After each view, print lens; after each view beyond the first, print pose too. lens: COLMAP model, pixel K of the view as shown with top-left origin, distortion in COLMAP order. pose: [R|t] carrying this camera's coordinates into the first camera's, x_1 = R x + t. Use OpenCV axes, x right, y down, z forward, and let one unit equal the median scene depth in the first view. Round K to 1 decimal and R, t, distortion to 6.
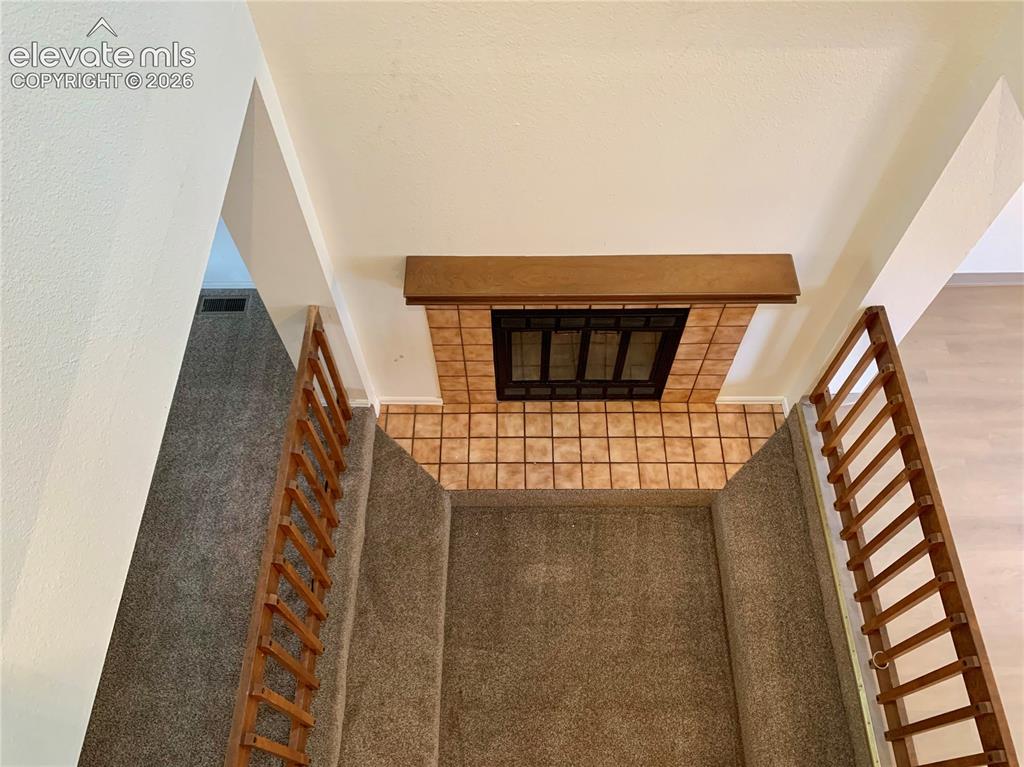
lens RADIAL K [[779.4, 0, 521.8], [0, 779.4, 379.2], [0, 0, 1]] dist [0.126637, -0.268625]
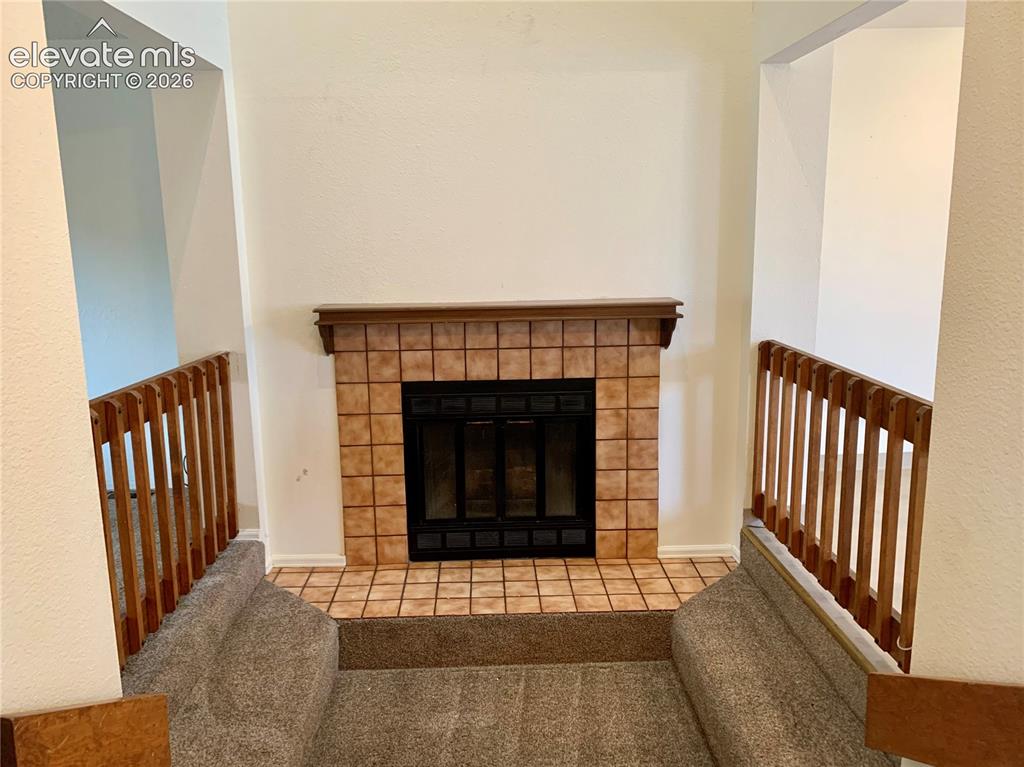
lens RADIAL K [[792.1, 0, 512.0], [0, 792.1, 383.5], [0, 0, 1]] dist [0.061215, -0.084417]
pose [[0.999441, -0.021779, 0.025375, 0.067483], [0.033439, 0.656278, -0.753778, 0.592641], [-0.000236, 0.754205, 0.656639, 0.278459]]
